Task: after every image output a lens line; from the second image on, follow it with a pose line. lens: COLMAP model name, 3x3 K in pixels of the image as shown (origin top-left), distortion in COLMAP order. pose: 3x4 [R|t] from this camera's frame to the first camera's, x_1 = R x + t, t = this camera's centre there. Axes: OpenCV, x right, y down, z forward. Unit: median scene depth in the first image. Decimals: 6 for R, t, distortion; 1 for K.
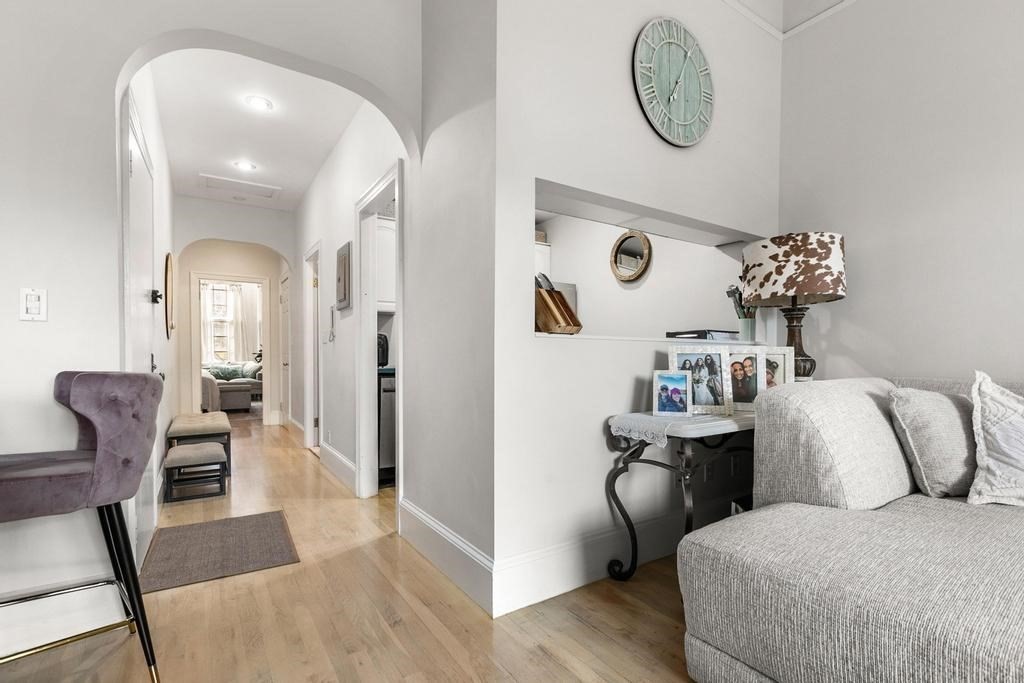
lens RADIAL K [[472.6, 0, 520.1], [0, 472.6, 364.4], [0, 0, 1]] dist [0.001906, 0.000397]
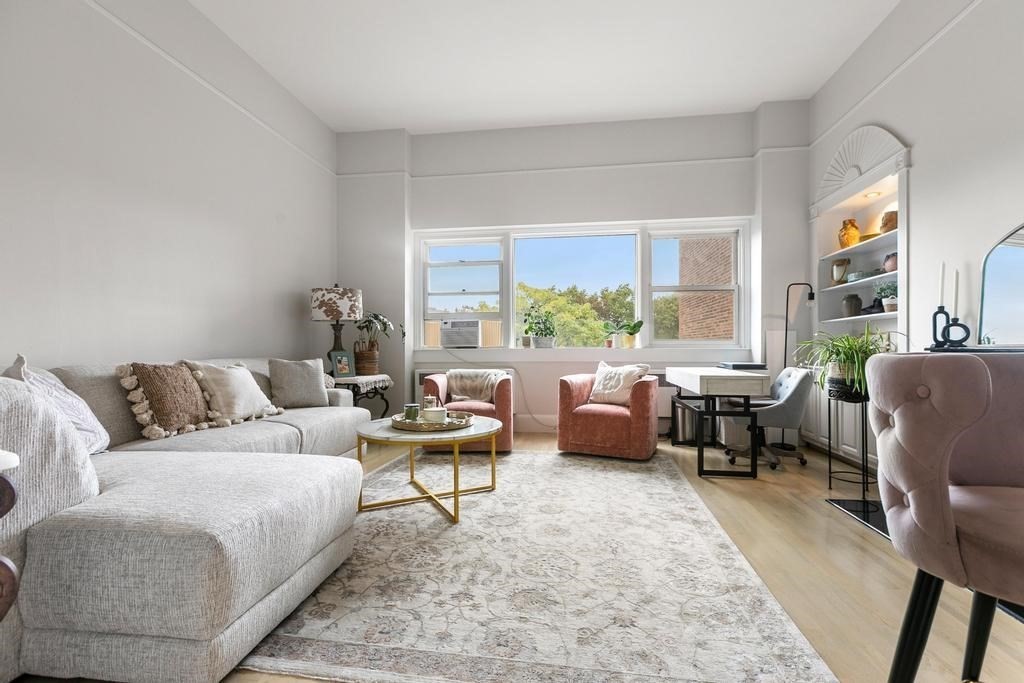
lens RADIAL K [[461.0, 0, 512.0], [0, 461.0, 341.5], [0, 0, 1]] dist [0.002794, 0.000131]
pose [[-0.740268, 0.007869, 0.672266, -0.418351], [0.015219, 0.999871, 0.005054, -0.003118], [-0.672139, 0.013972, -0.740293, 0.776427]]
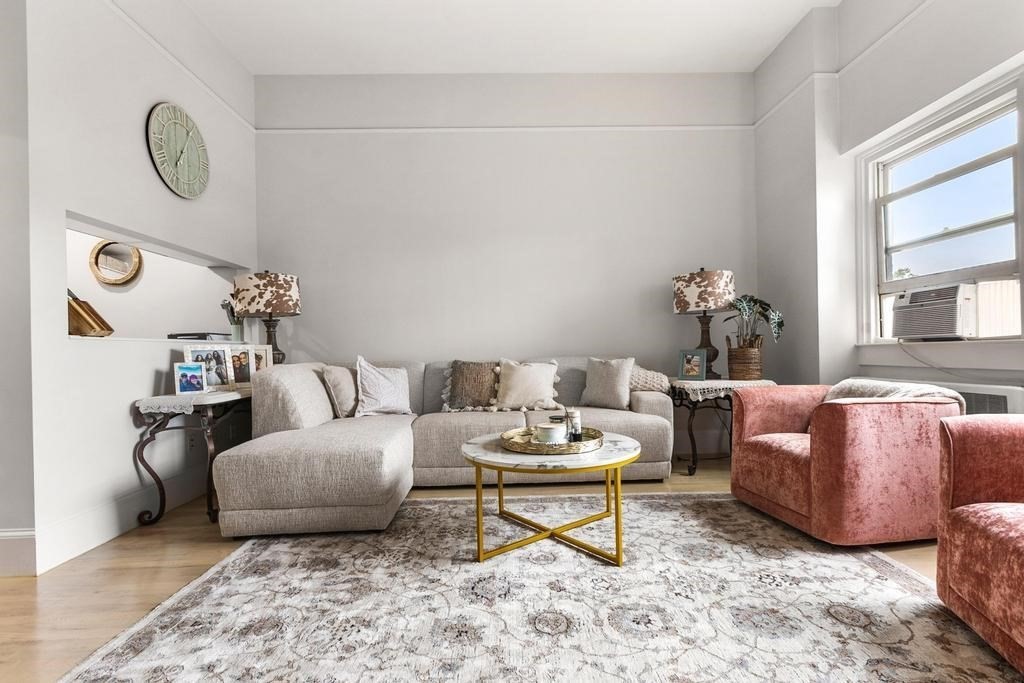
lens RADIAL K [[477.4, 0, 516.8], [0, 477.4, 346.0], [0, 0, 1]] dist [0.002681, -0.001293]
pose [[0.530483, -0.011018, 0.847624, -0.333220], [0.042921, 0.998982, -0.013877, 0.022781], [-0.846608, 0.043743, 0.530416, -0.528011]]
